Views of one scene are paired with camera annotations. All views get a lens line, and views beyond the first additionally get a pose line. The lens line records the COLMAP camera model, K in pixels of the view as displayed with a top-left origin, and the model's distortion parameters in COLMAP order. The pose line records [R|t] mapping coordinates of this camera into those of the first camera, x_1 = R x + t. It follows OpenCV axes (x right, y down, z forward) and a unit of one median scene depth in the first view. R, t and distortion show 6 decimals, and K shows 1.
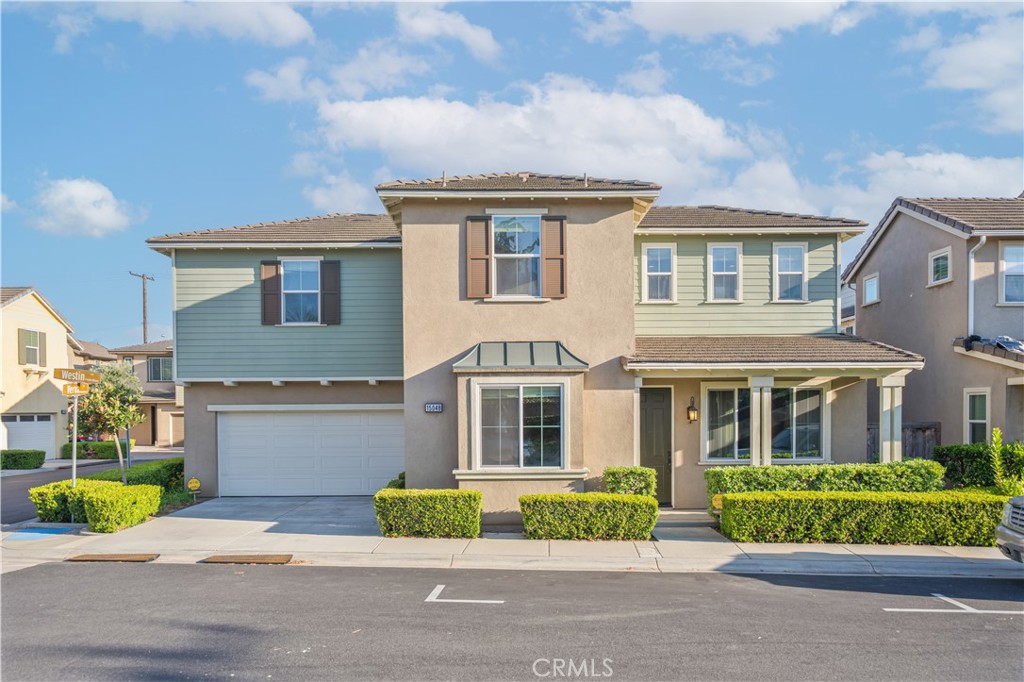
lens RADIAL K [[706.1, 0, 512.0], [0, 706.1, 341.0], [0, 0, 1]] dist [0.002205, 0.000952]
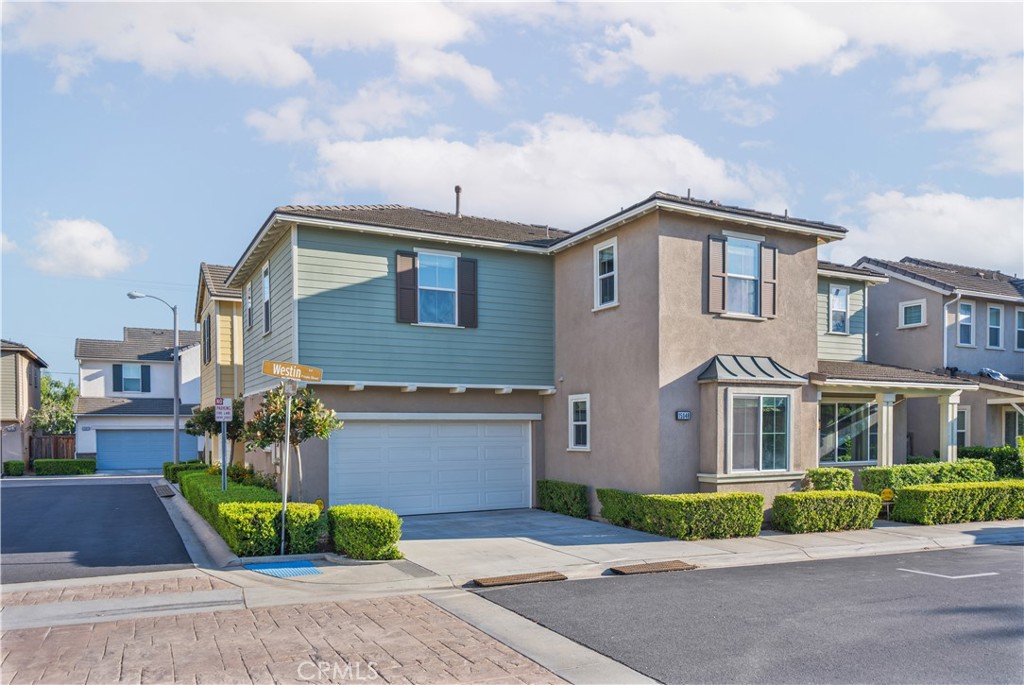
lens RADIAL K [[712.0, 0, 512.0], [0, 712.0, 359.2], [0, 0, 1]] dist [-0.000954, 0.000251]
pose [[0.898385, 0.045954, 0.436797, -0.780913], [-0.044400, 0.998919, -0.013773, 0.036793], [-0.436958, -0.007020, 0.899455, 0.168347]]
